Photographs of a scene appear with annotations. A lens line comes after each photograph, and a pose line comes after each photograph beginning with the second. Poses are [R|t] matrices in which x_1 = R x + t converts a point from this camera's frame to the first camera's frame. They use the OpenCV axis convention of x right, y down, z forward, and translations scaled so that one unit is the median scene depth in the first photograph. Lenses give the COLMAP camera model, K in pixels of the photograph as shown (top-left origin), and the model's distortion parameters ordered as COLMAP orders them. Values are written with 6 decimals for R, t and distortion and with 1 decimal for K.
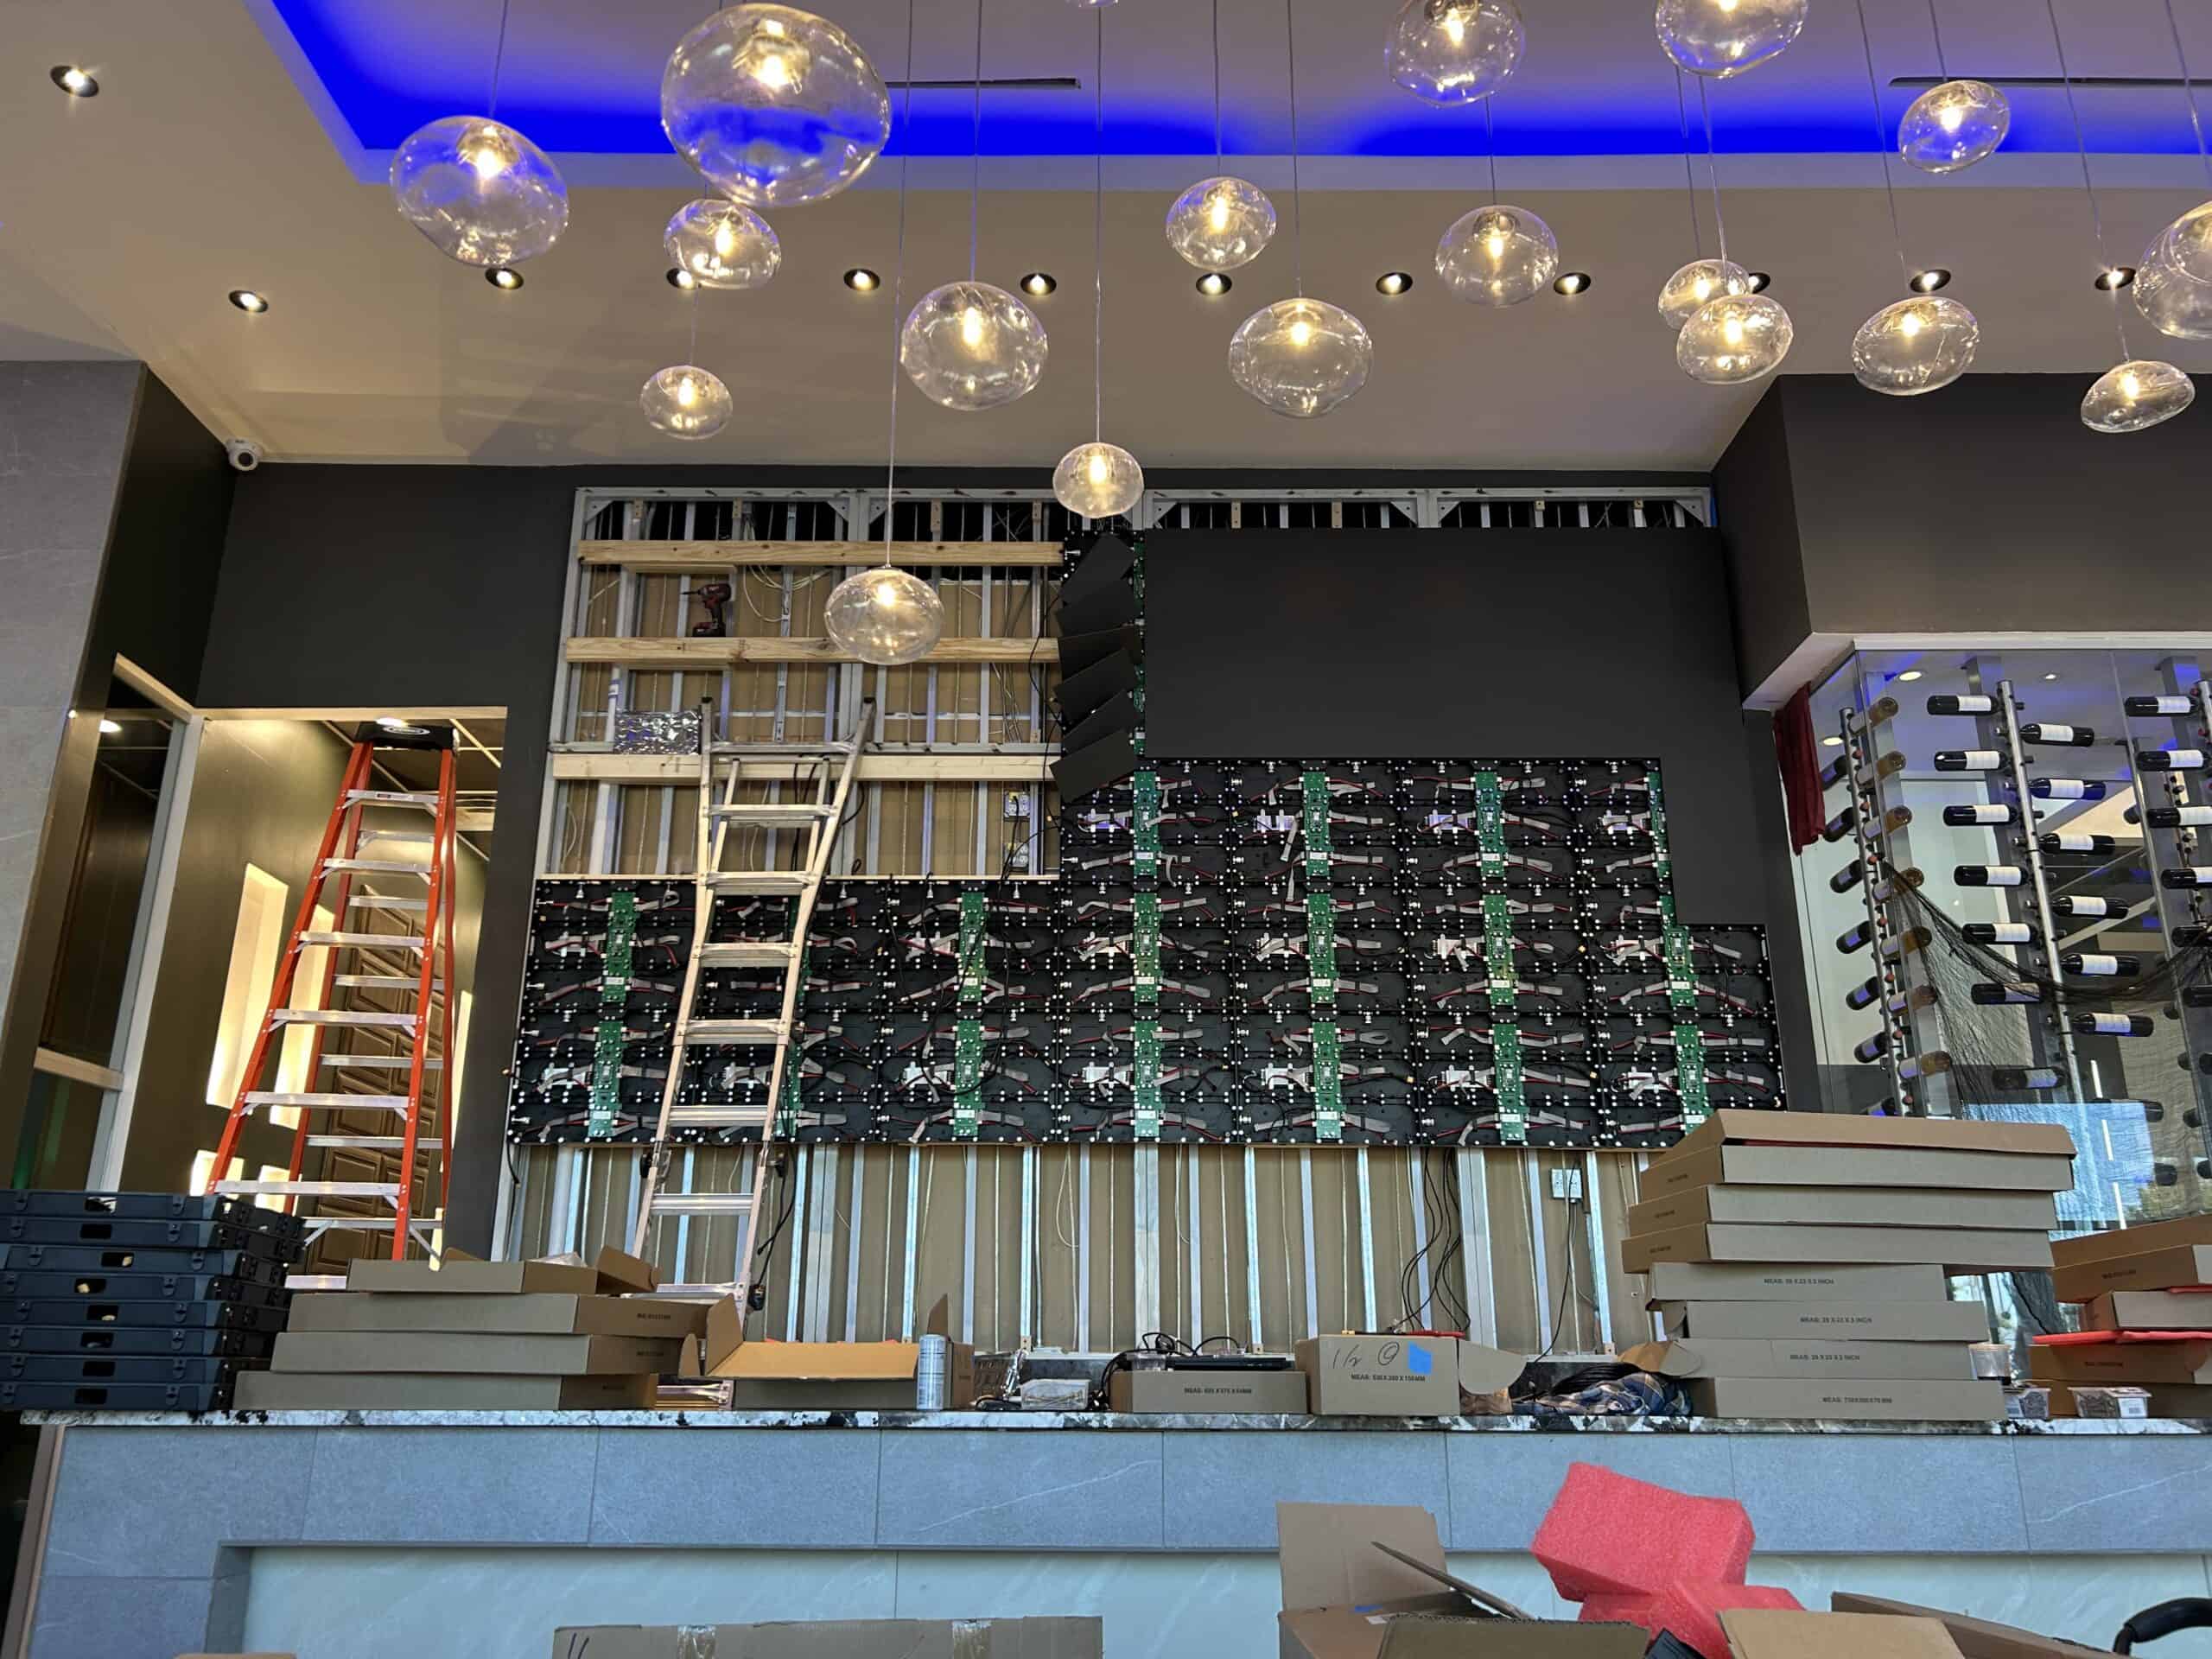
lens RADIAL K [[1672.1, 0, 1107.0], [0, 1672.1, 823.9], [0, 0, 1]] dist [0.012988, -0.013092]
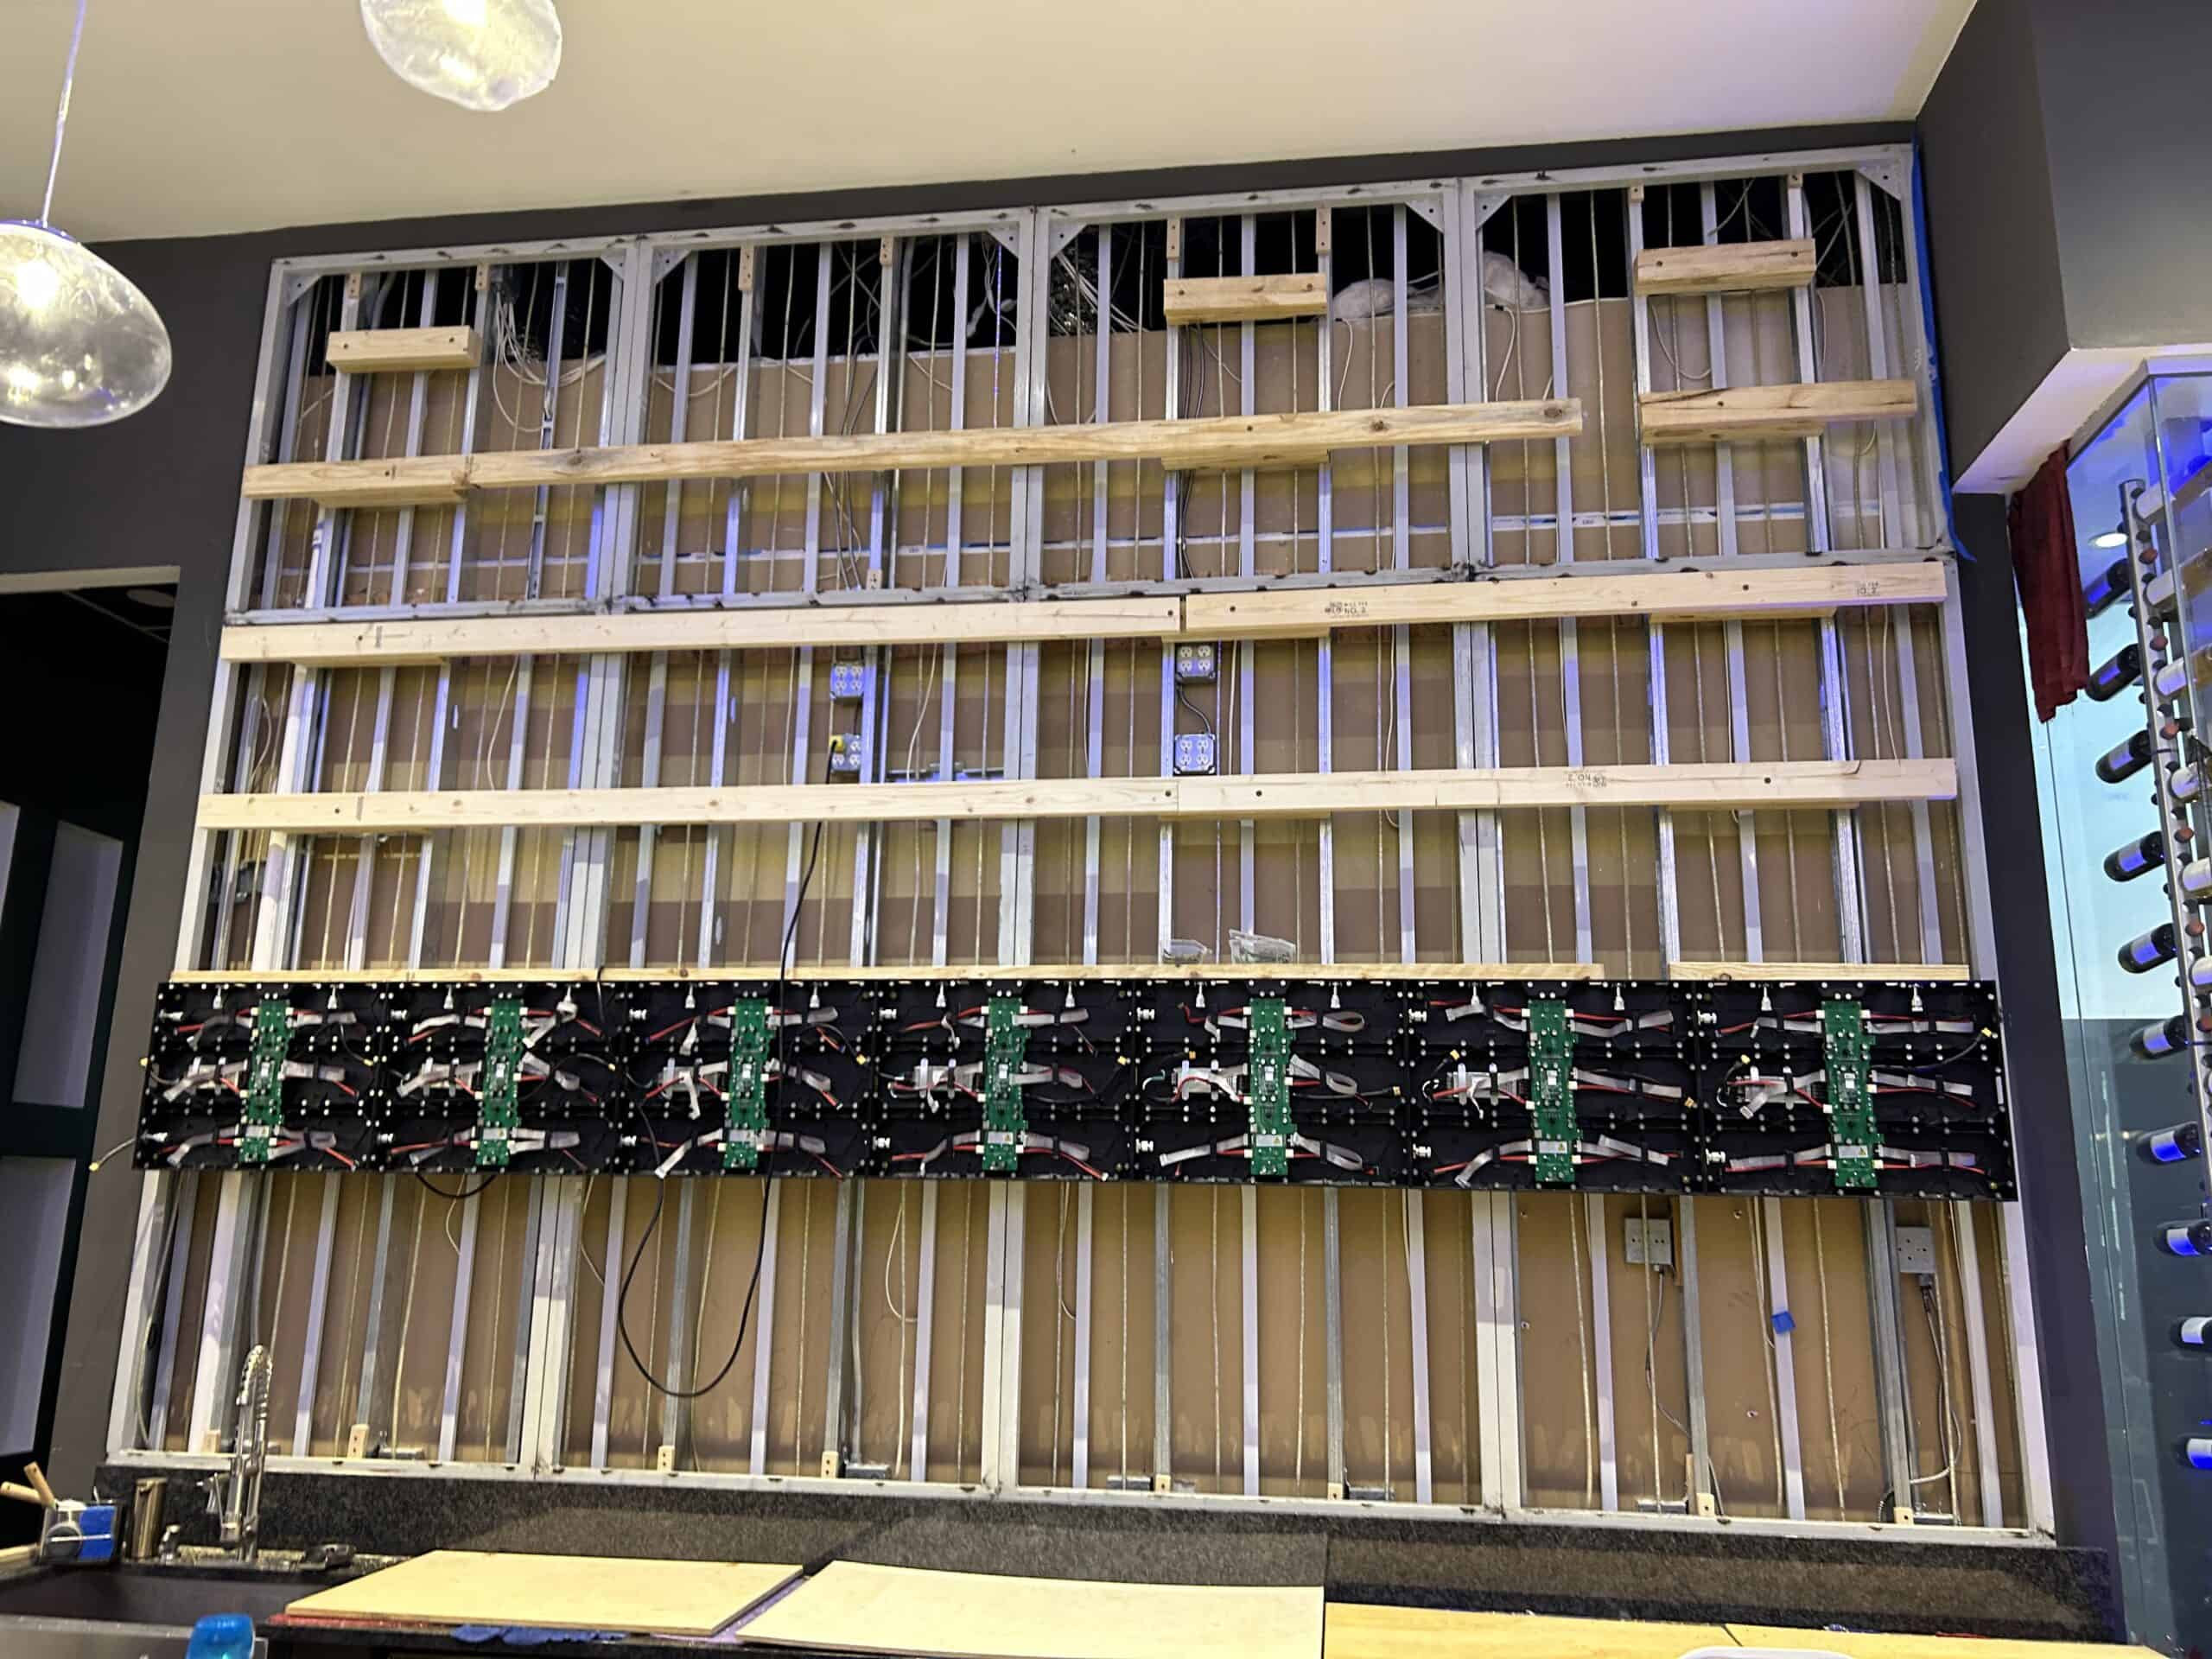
lens RADIAL K [[1672.1, 0, 1102.8], [0, 1672.1, 839.7], [0, 0, 1]] dist [0.012988, -0.013092]
pose [[0.990289, -0.017116, -0.137968, 0.153700], [0.030438, 0.995008, 0.095038, -0.008448], [0.135653, -0.098314, 0.985866, 0.336857]]
